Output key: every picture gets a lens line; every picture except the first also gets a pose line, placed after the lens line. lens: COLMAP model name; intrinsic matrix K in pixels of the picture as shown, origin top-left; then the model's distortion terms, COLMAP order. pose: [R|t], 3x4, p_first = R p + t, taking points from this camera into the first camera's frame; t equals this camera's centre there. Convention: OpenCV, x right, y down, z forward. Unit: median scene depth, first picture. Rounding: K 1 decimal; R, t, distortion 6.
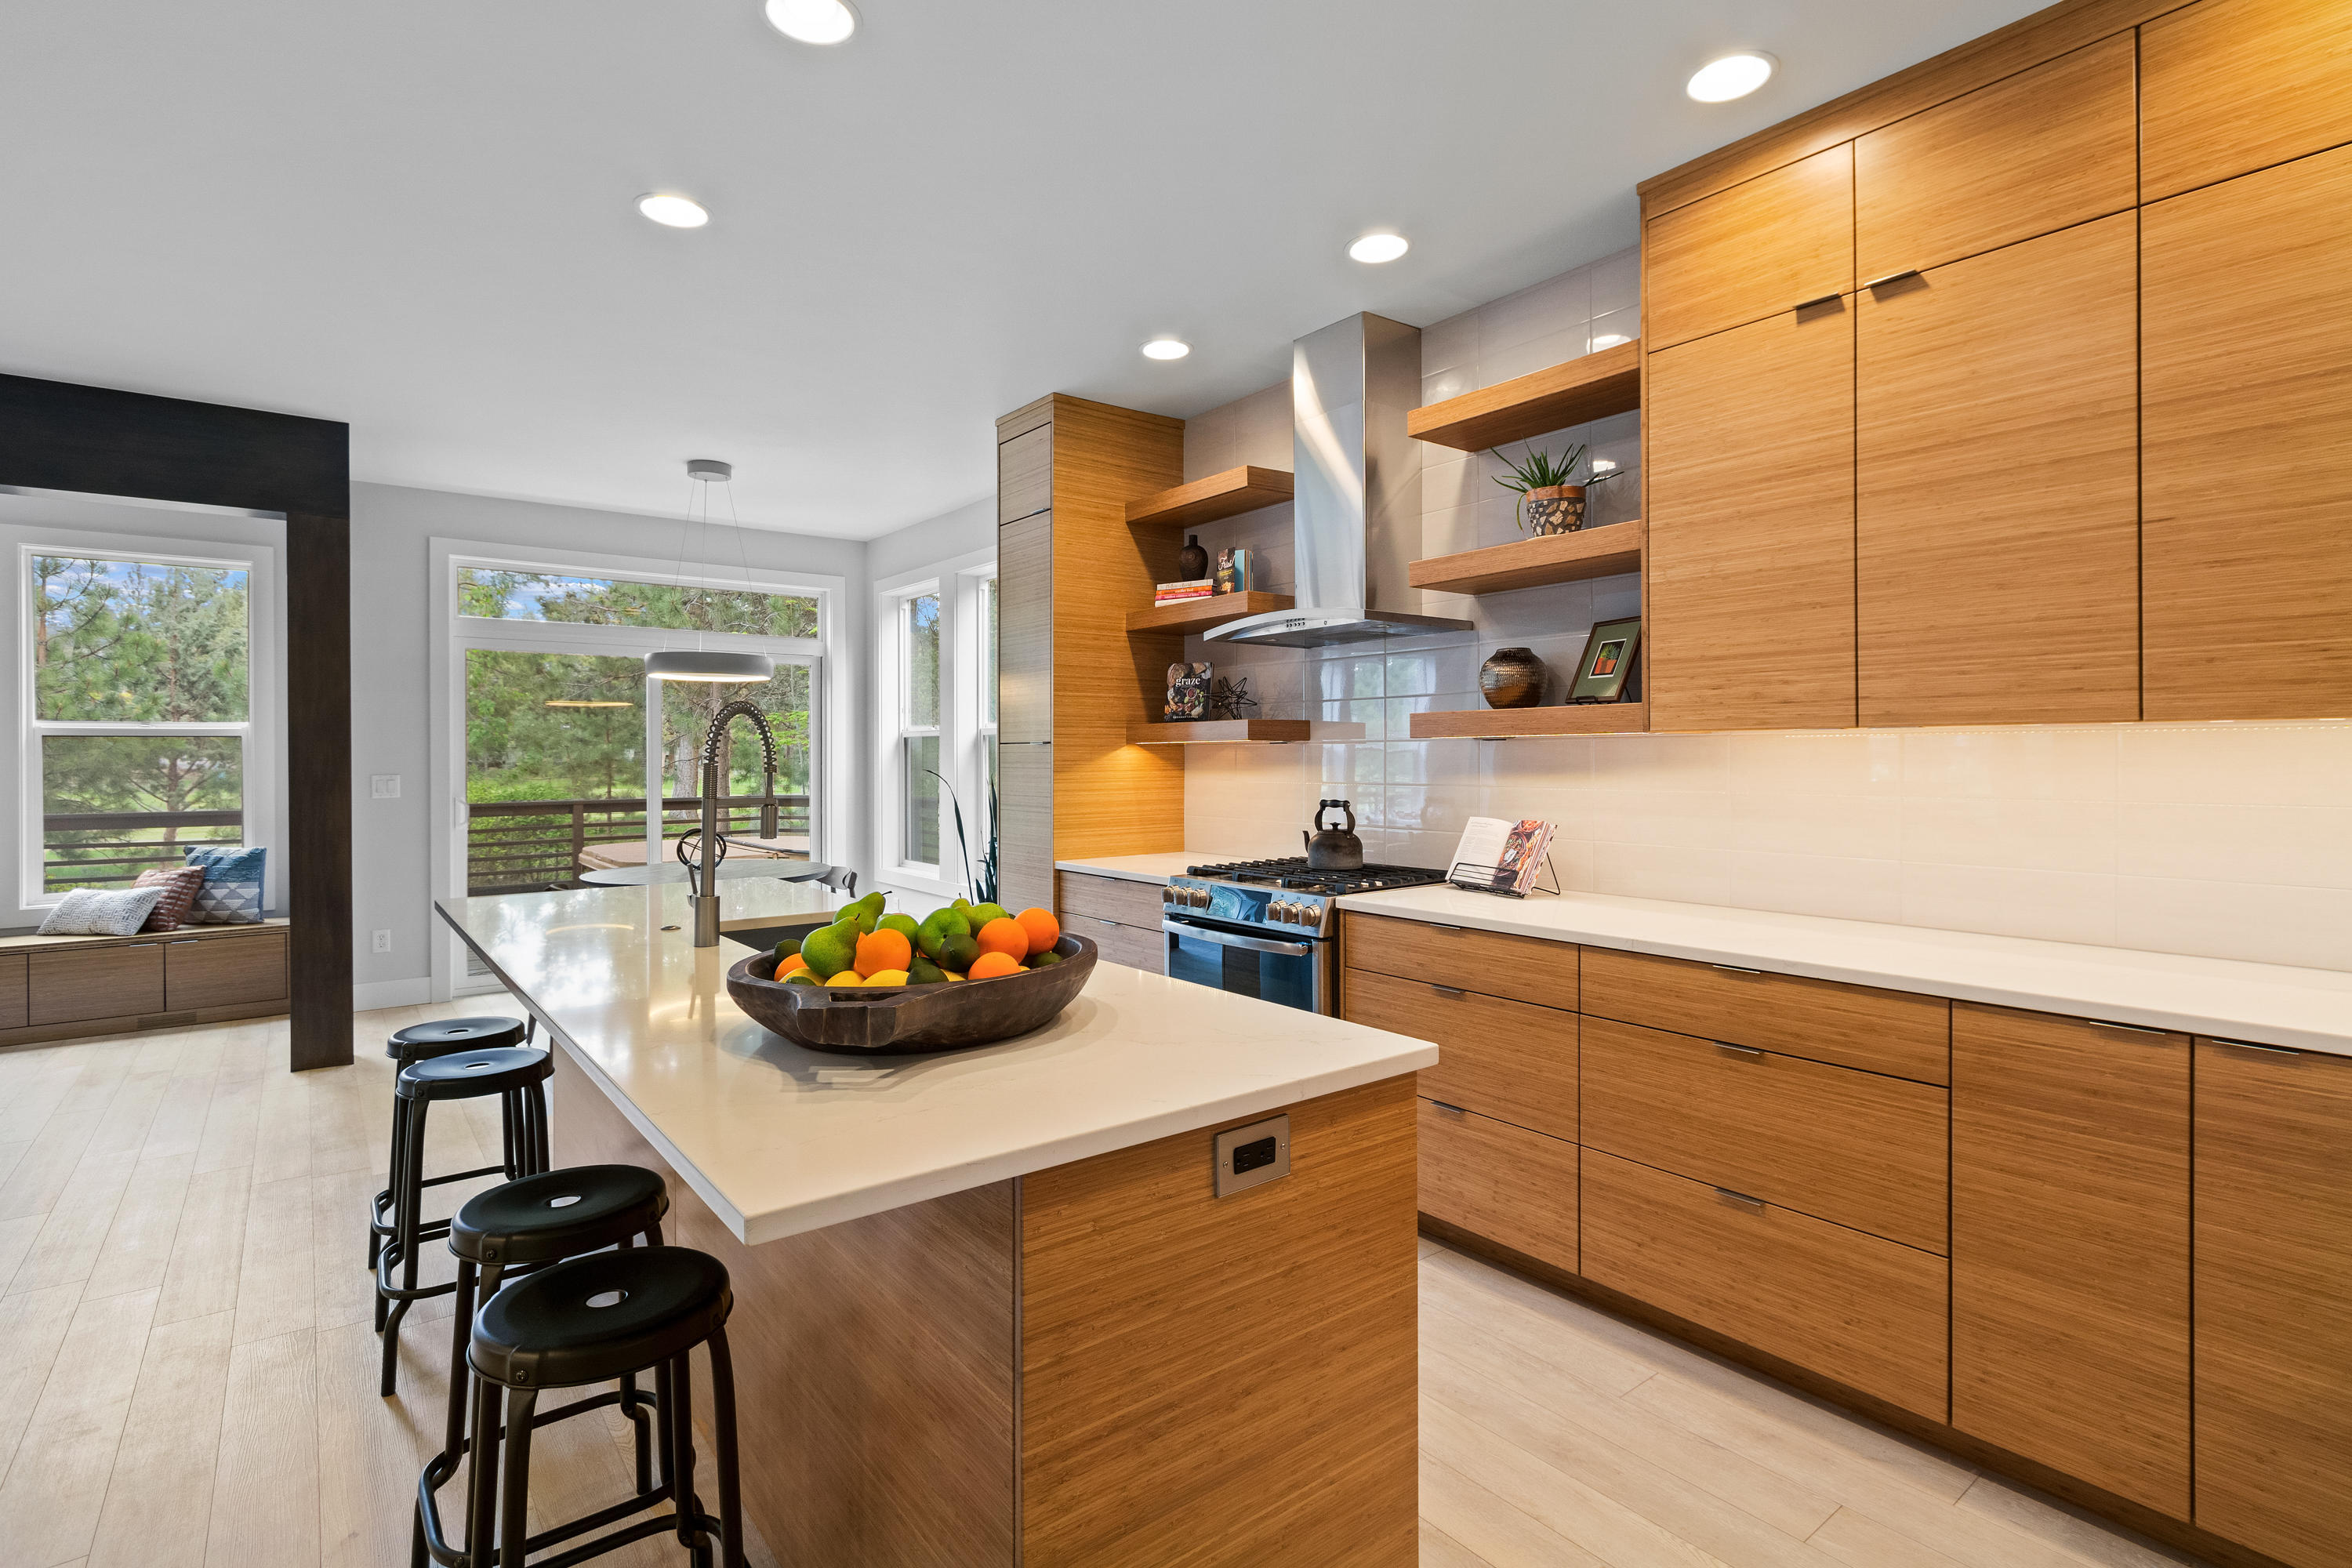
lens RADIAL K [[1126.7, 0, 1184.9], [0, 1126.7, 761.9], [0, 0, 1]] dist [0.000029, -0.000209]
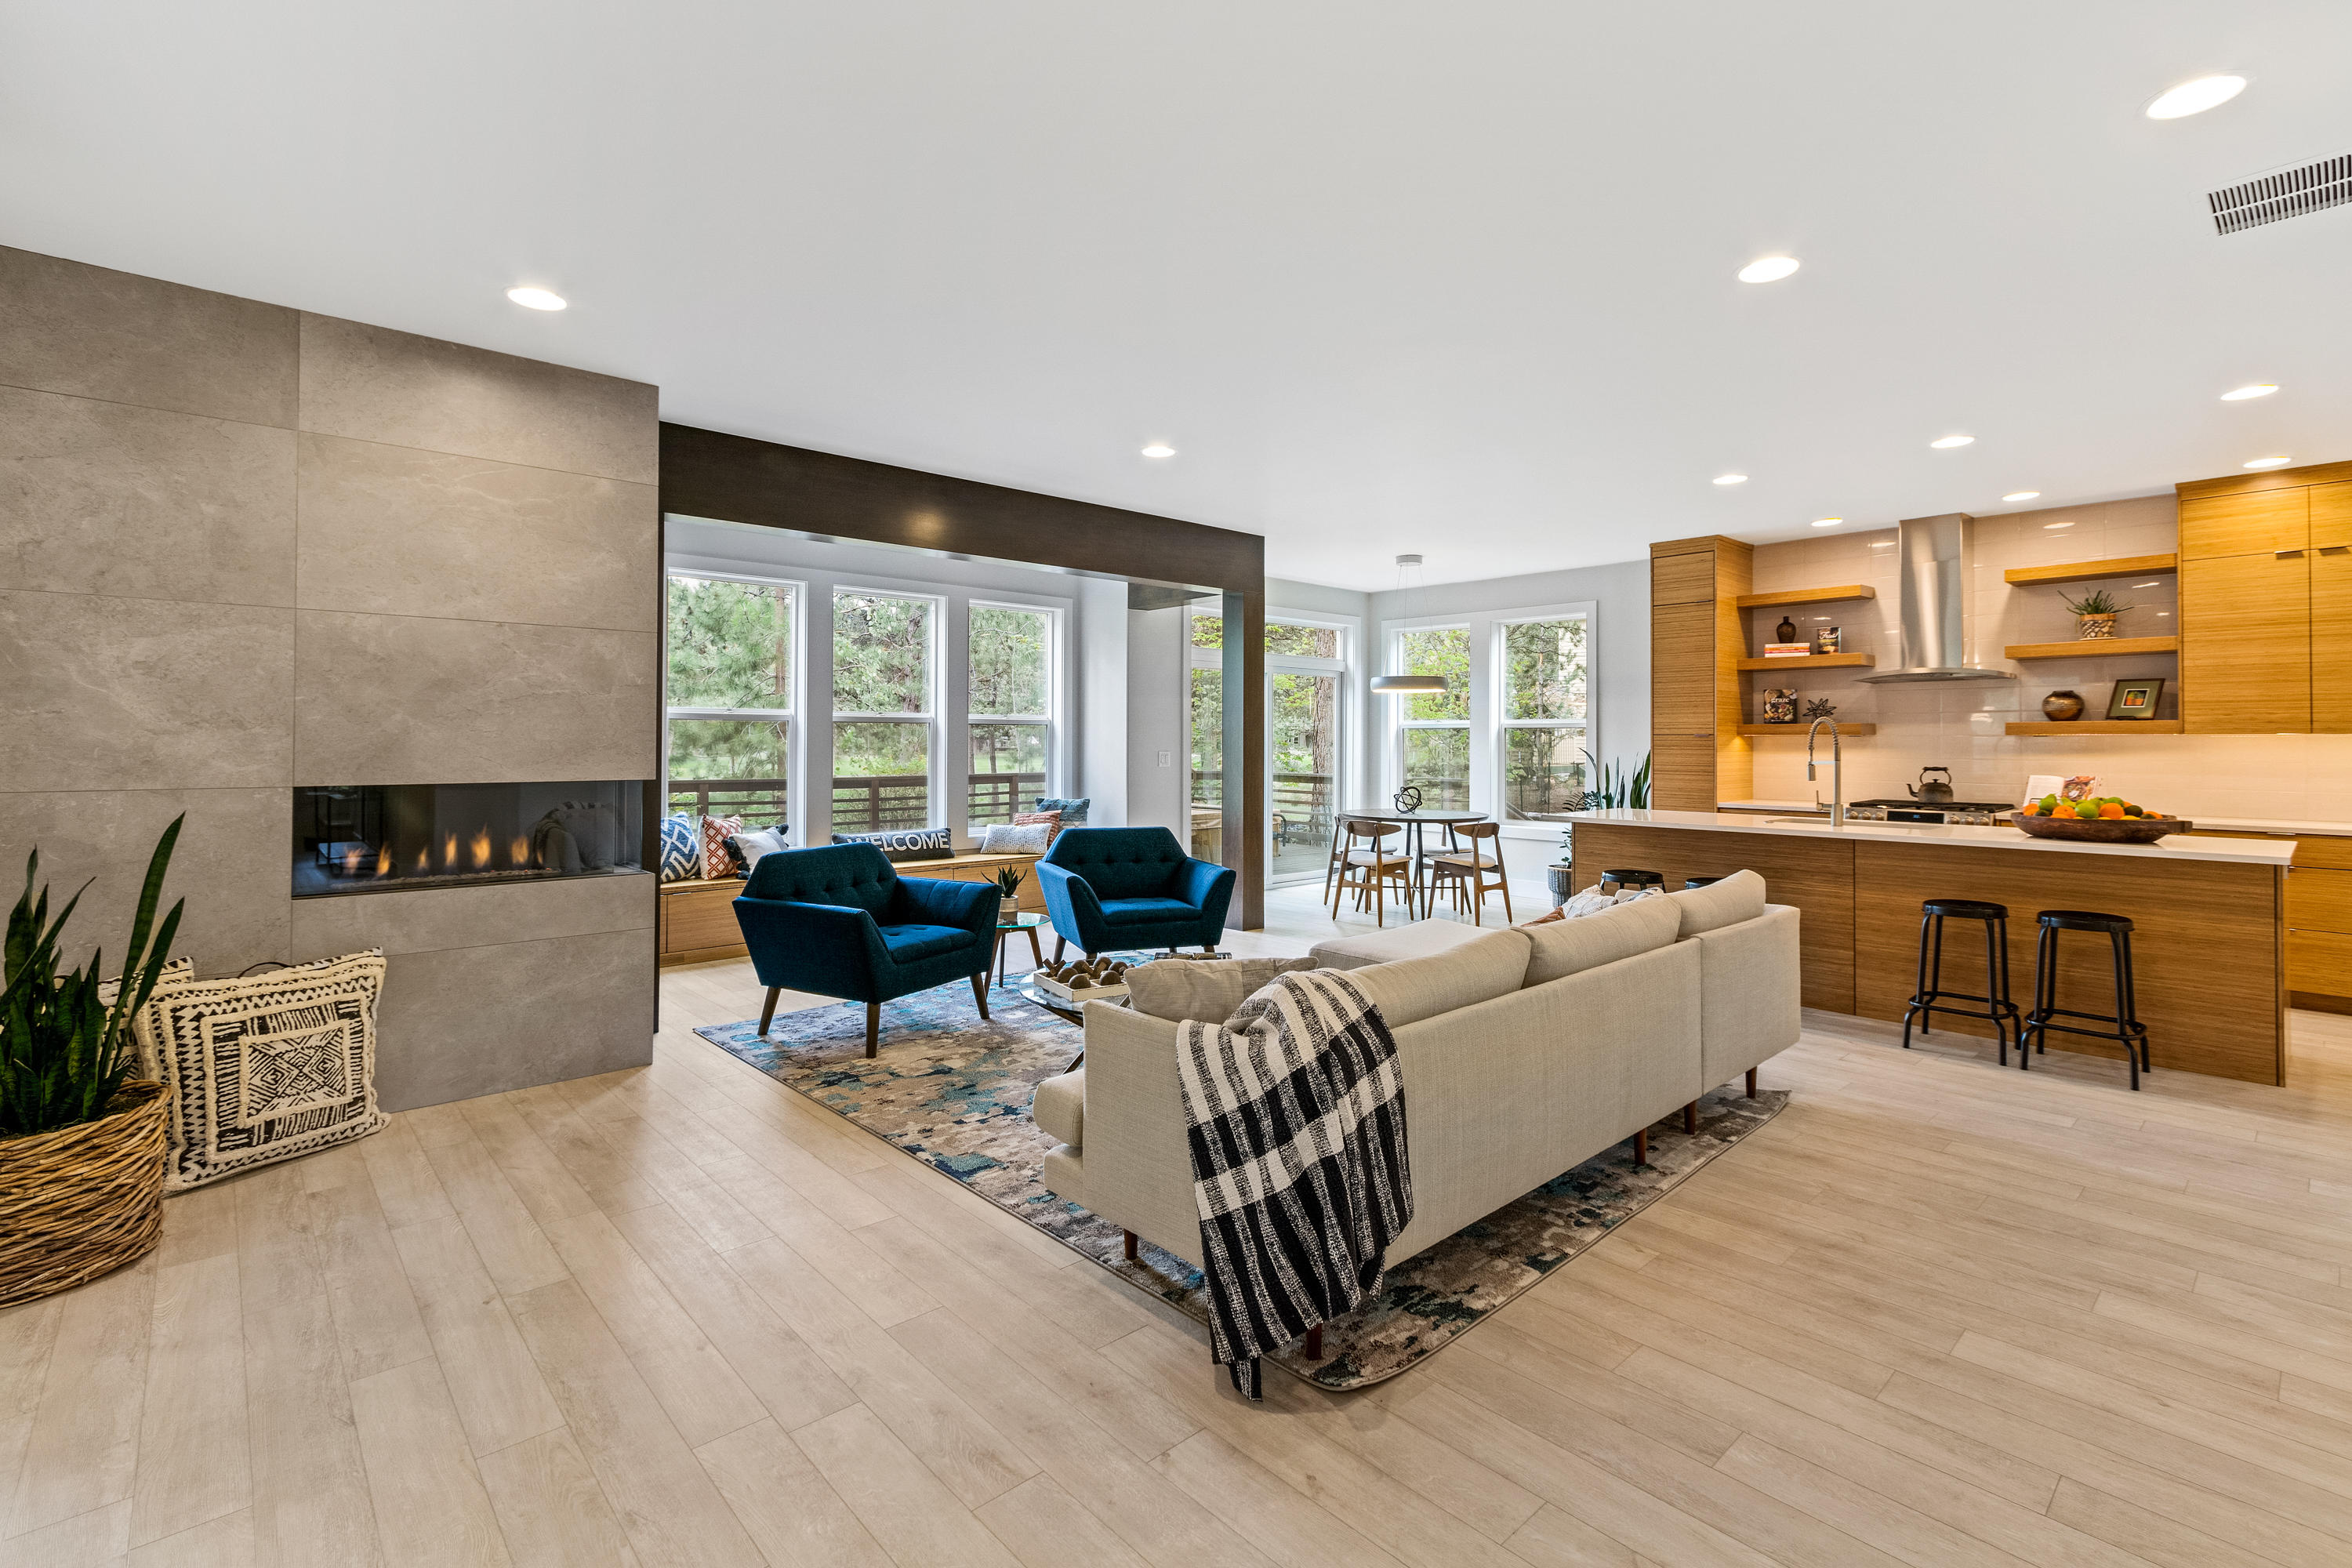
lens RADIAL K [[1056.1, 0, 1177.4], [0, 1056.1, 731.8], [0, 0, 1]] dist [-0.000663, -0.000535]
pose [[0.997344, 0.008414, 0.072344, -1.322695], [-0.007268, 0.999844, -0.016085, 0.013209], [-0.072468, 0.015517, 0.997250, -0.706936]]
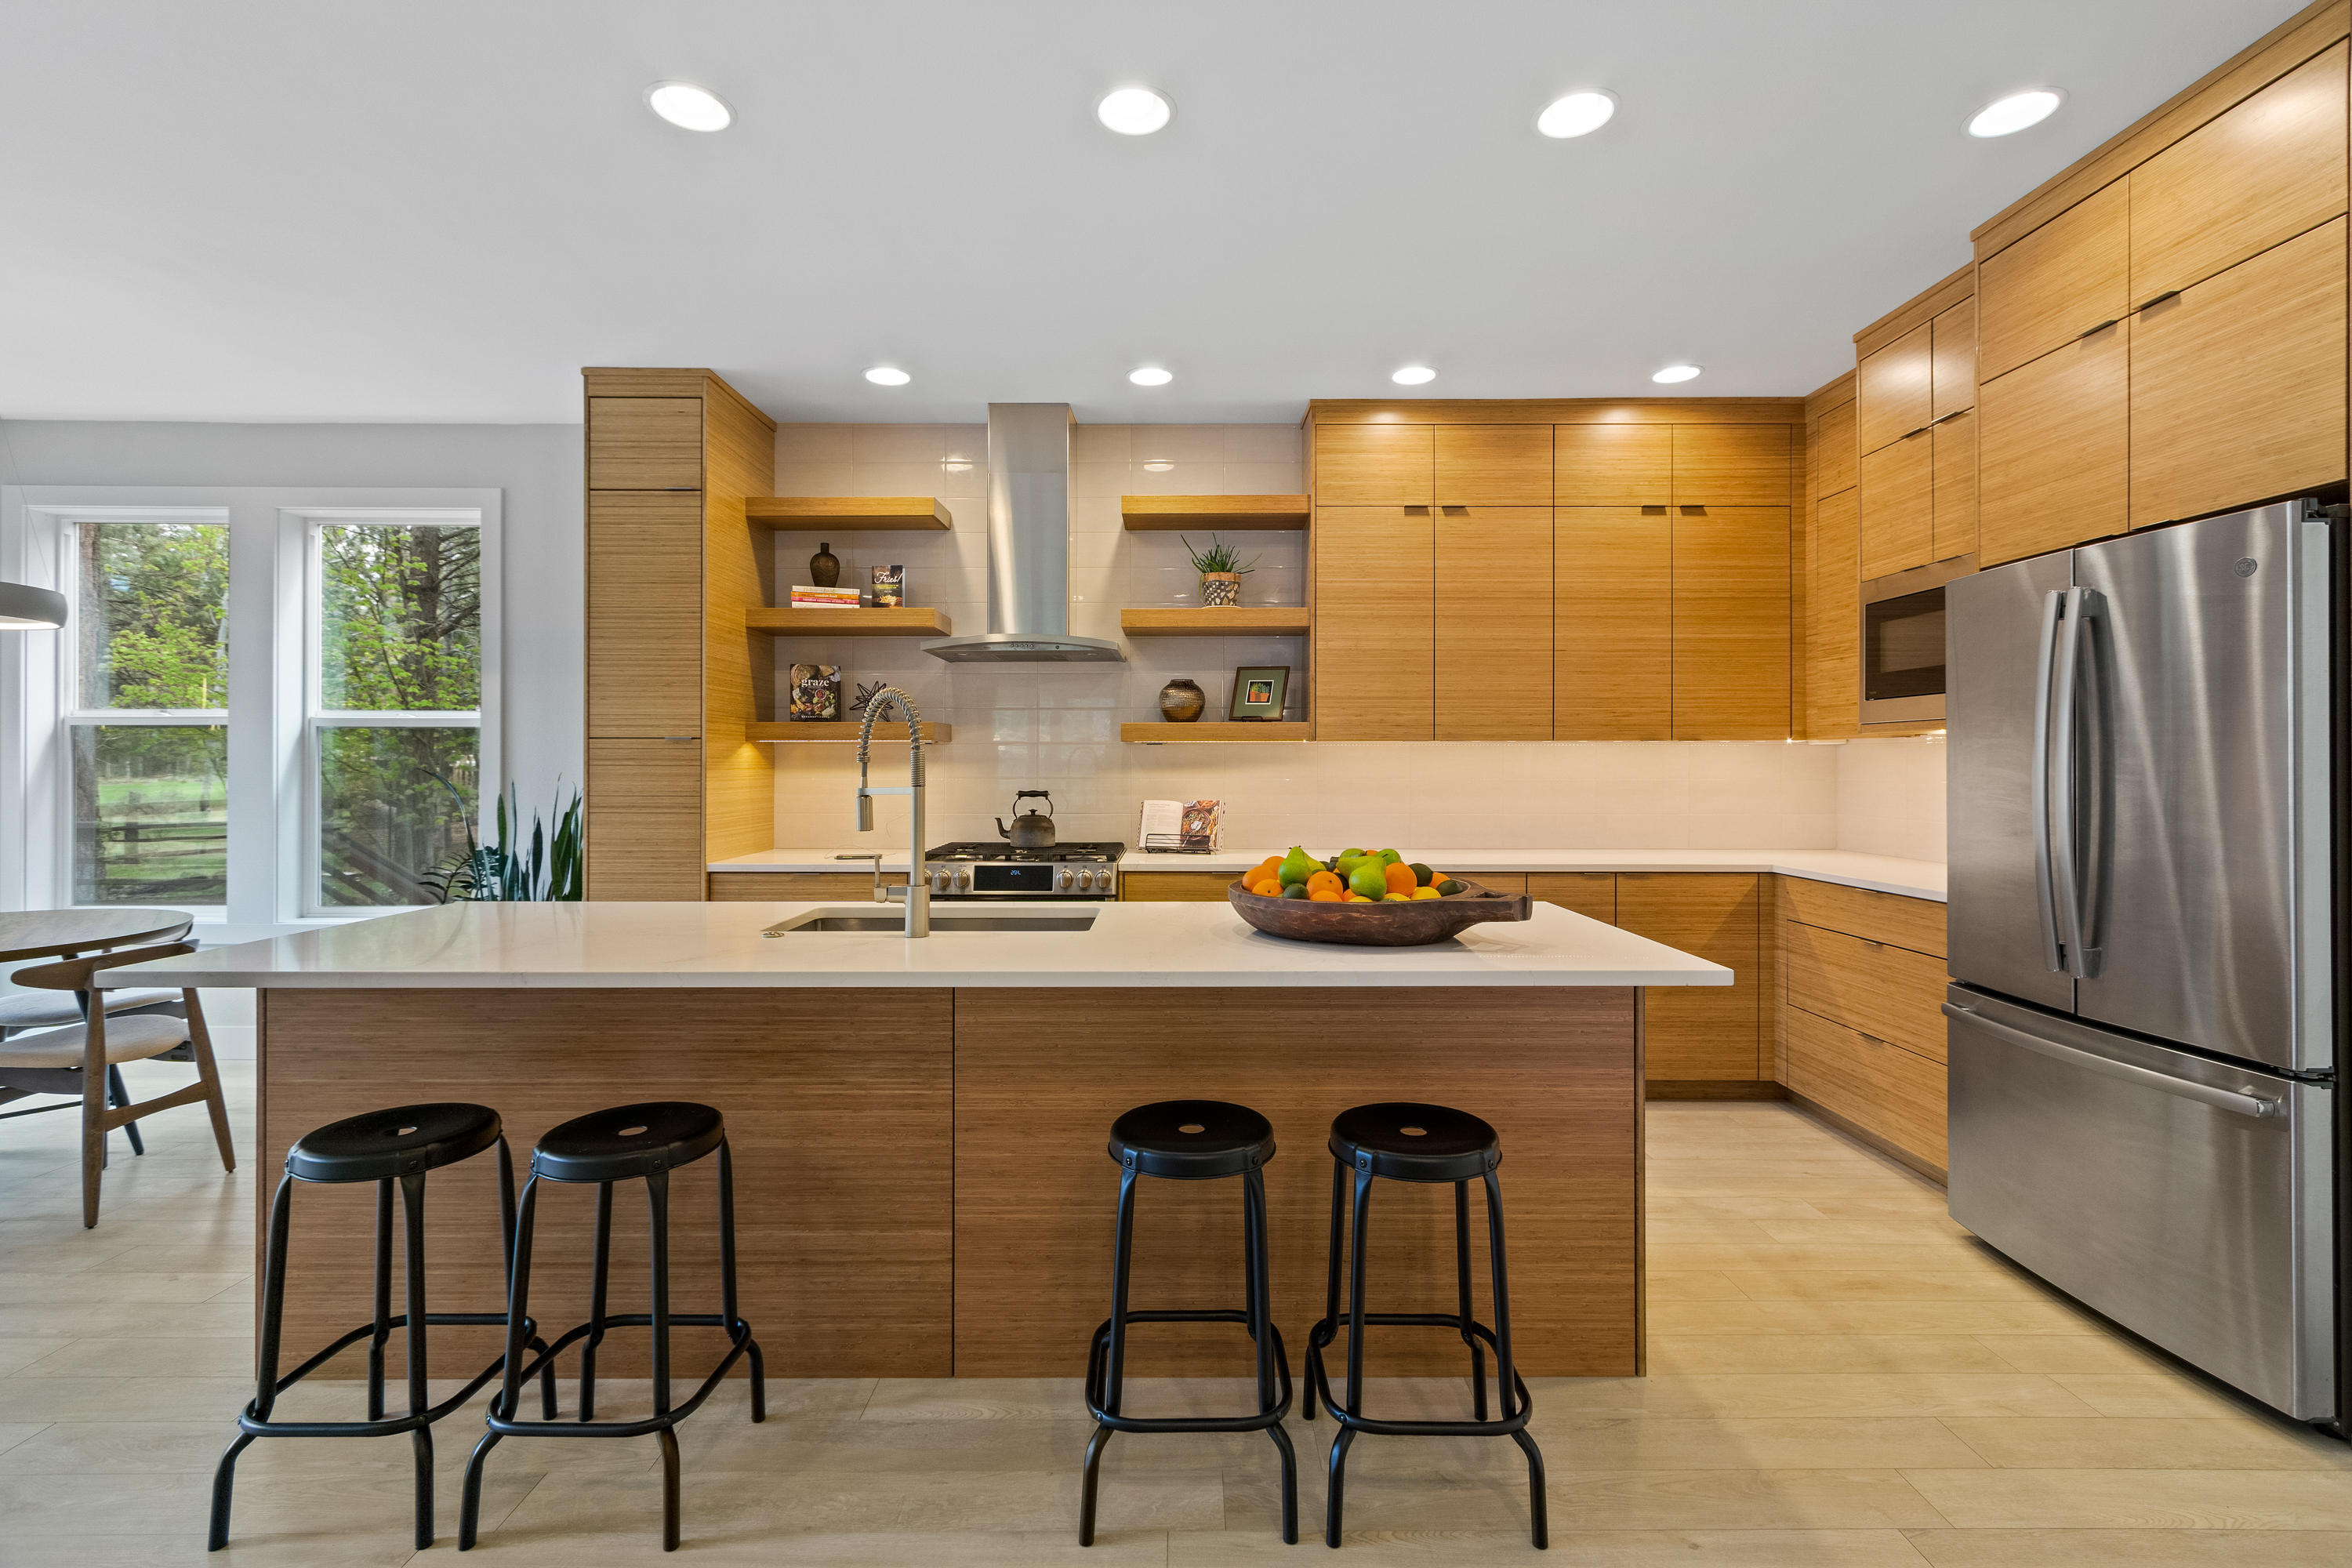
lens RADIAL K [[1054.8, 0, 1179.5], [0, 1054.8, 767.4], [0, 0, 1]] dist [0.001724, 0.000503]
pose [[0.615036, 0.003203, 0.788493, -0.705411], [0.001561, 0.999985, -0.005280, 0.015338], [-0.788498, 0.004478, 0.615021, 0.176469]]
